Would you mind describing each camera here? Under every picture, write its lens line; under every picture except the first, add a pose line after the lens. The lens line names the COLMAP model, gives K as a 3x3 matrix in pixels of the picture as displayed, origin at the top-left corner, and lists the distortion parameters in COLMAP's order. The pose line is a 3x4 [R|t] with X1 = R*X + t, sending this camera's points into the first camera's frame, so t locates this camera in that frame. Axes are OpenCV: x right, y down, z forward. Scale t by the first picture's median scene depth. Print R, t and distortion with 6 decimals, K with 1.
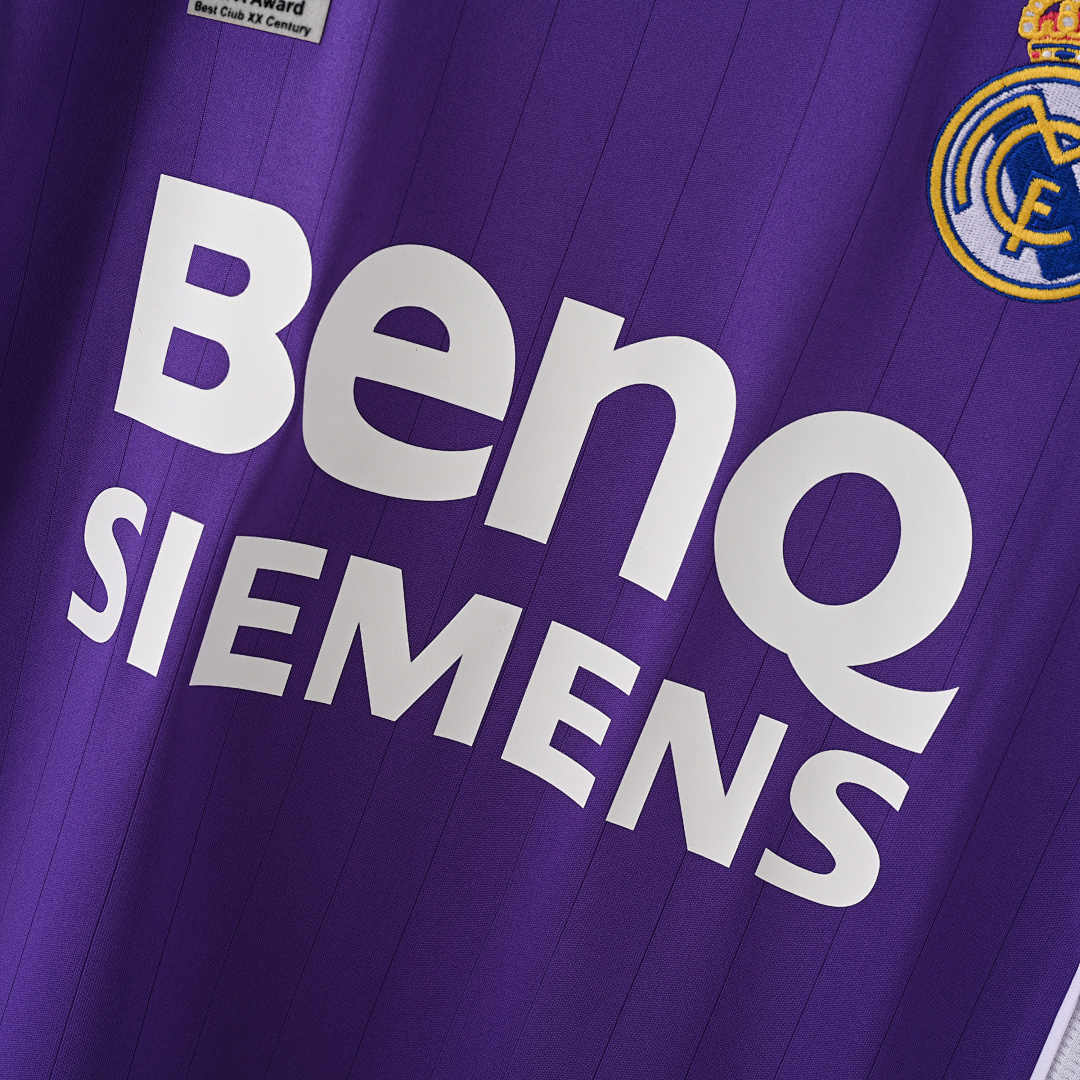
lens RADIAL K [[2369.2, 0, 540.0], [0, 2369.2, 540.0], [0, 0, 1]] dist [0.000041, -0.272734]
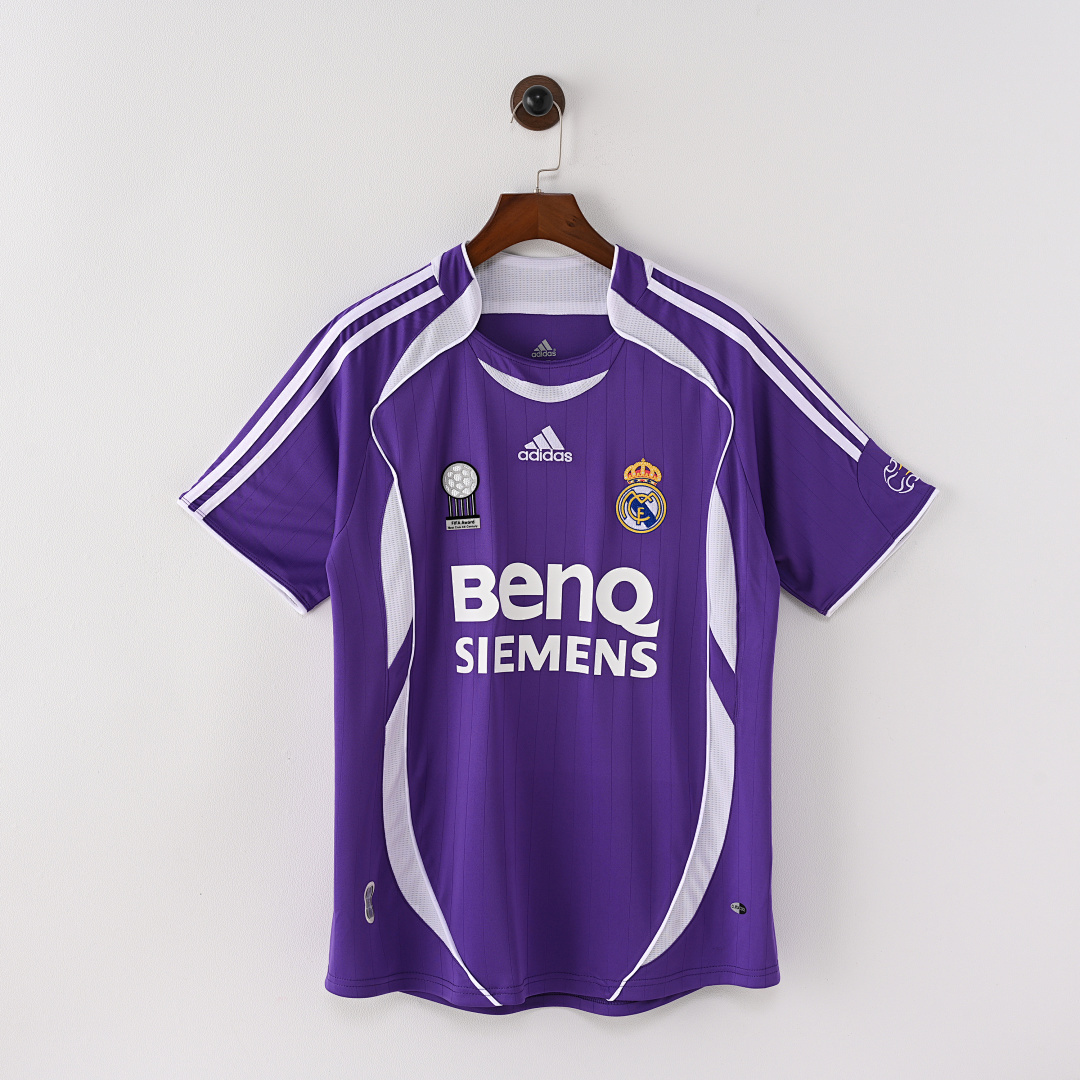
lens RADIAL K [[2369.2, 0, 540.0], [0, 2369.2, 540.0], [0, 0, 1]] dist [0.000041, -0.272734]
pose [[0.949306, -0.309477, 0.055151, -0.241795], [0.313292, 0.945828, -0.085193, 0.235679], [-0.025798, 0.098152, 0.994837, -3.527956]]
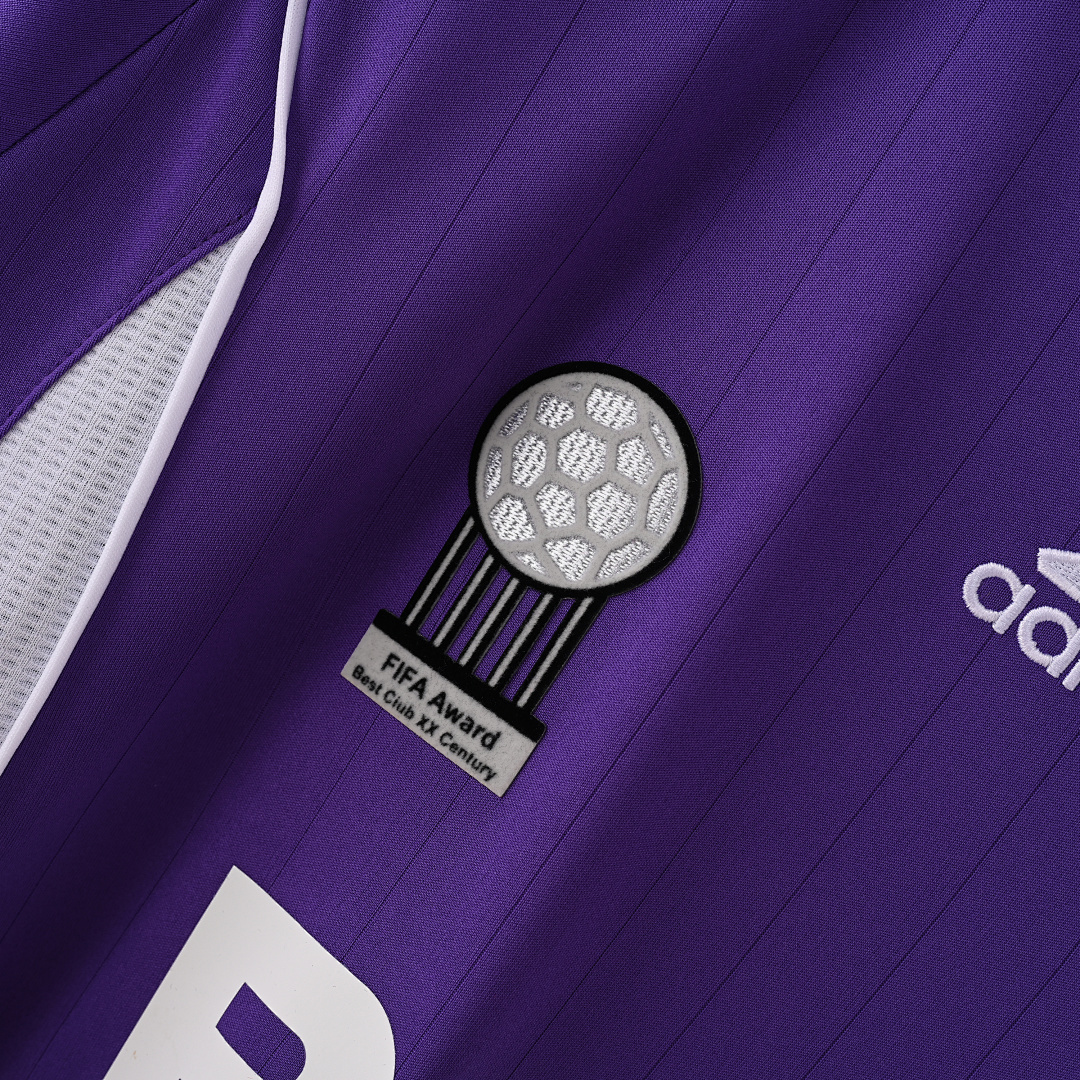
lens RADIAL K [[2369.2, 0, 540.0], [0, 2369.2, 540.0], [0, 0, 1]] dist [0.000041, -0.272734]
pose [[0.946340, 0.322800, -0.015530, -0.095852], [-0.322452, 0.939929, -0.112066, -0.206004], [-0.021578, 0.111061, 0.993579, 0.274839]]
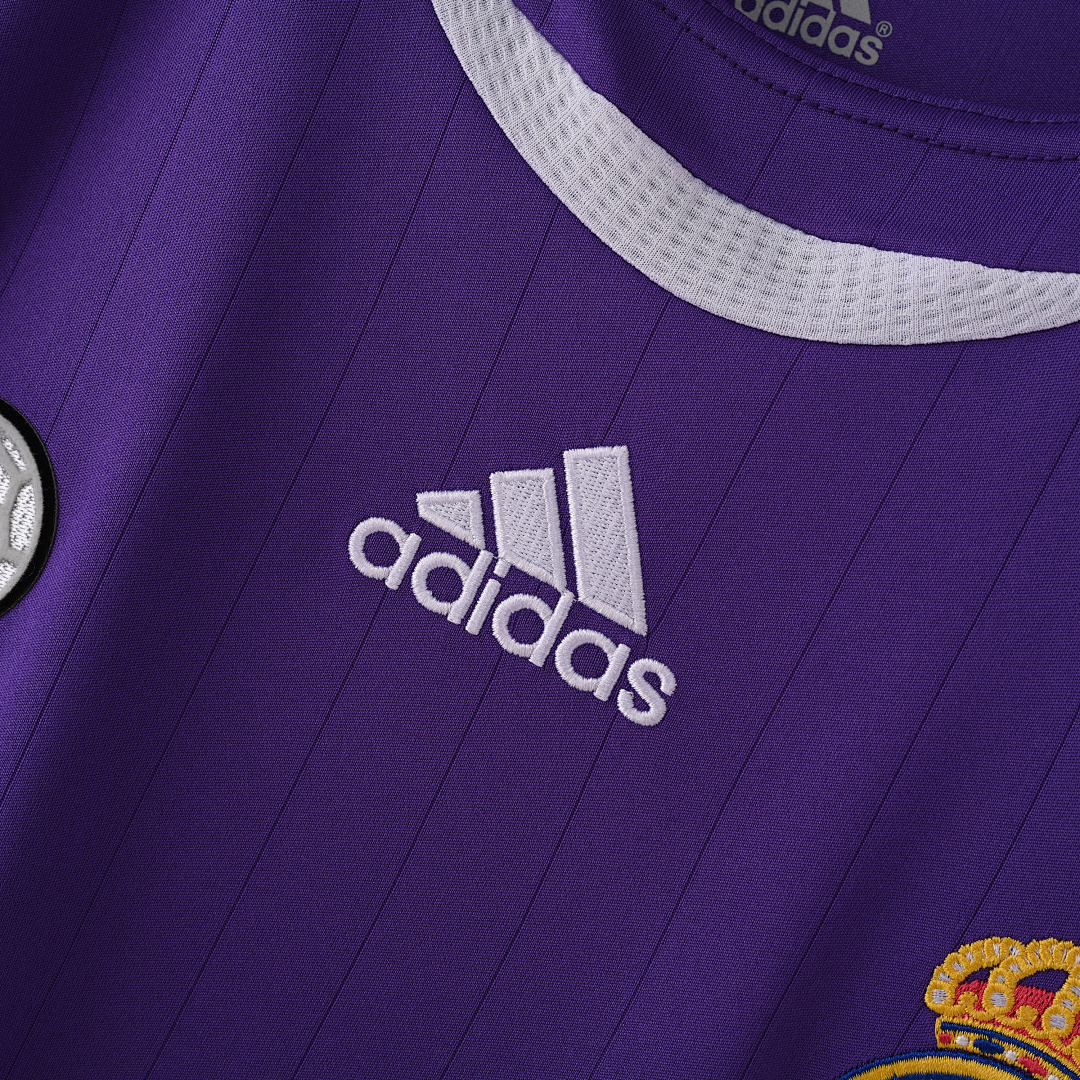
lens RADIAL K [[2369.2, 0, 540.0], [0, 2369.2, 540.0], [0, 0, 1]] dist [0.000041, -0.272734]
pose [[0.988714, 0.147426, -0.026633, 0.091908], [-0.149778, 0.976564, -0.154563, -0.219373], [0.003223, 0.156807, 0.987624, 0.311579]]
